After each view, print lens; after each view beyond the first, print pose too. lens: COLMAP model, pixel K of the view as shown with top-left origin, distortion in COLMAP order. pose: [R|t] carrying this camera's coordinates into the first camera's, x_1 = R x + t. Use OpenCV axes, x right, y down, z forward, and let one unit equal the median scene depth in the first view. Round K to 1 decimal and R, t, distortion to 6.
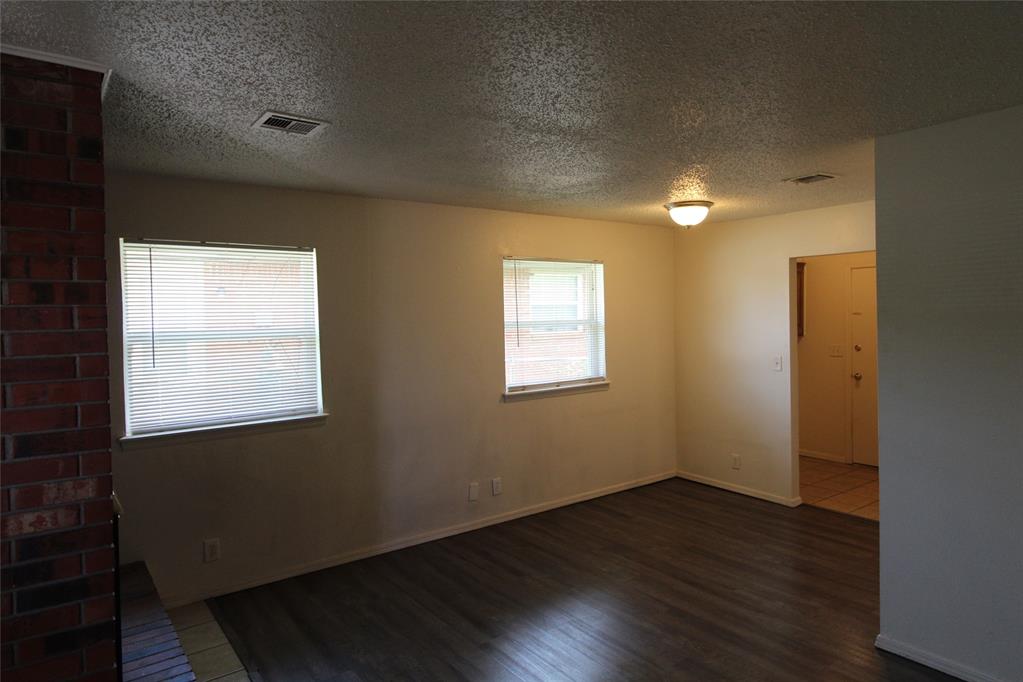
lens RADIAL K [[629.2, 0, 509.3], [0, 629.2, 339.3], [0, 0, 1]] dist [0.004908, -0.011116]
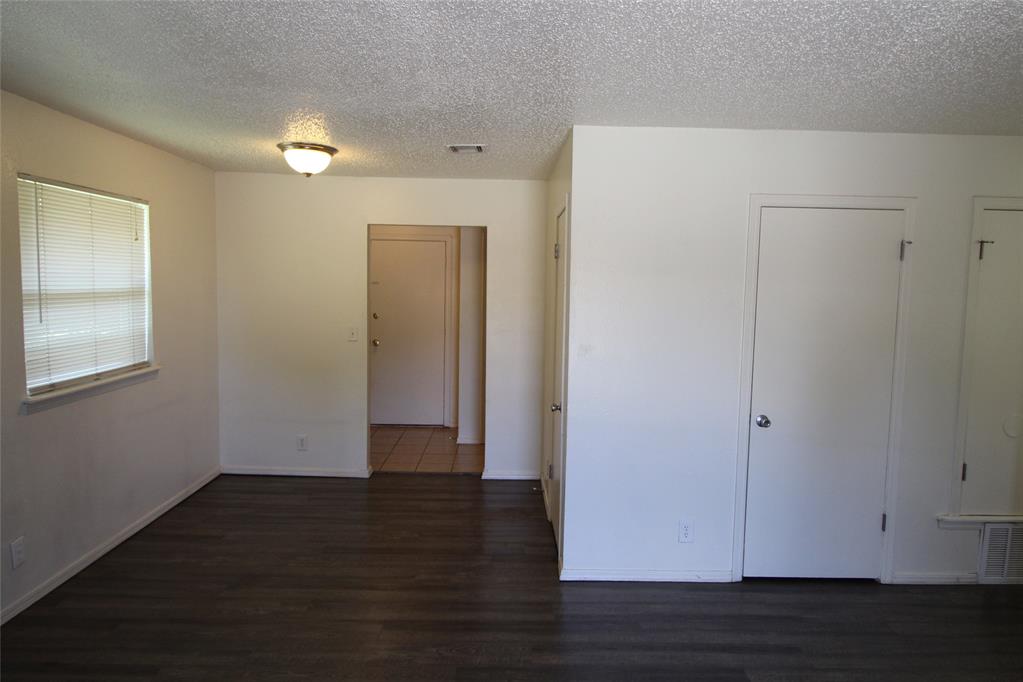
lens RADIAL K [[629.2, 0, 505.8], [0, 629.2, 344.0], [0, 0, 1]] dist [0.004908, -0.011116]
pose [[0.579097, -0.052158, 0.813588, -0.233979], [0.003220, 0.998090, 0.061695, -0.004537], [-0.815252, -0.033107, 0.578159, 0.272940]]
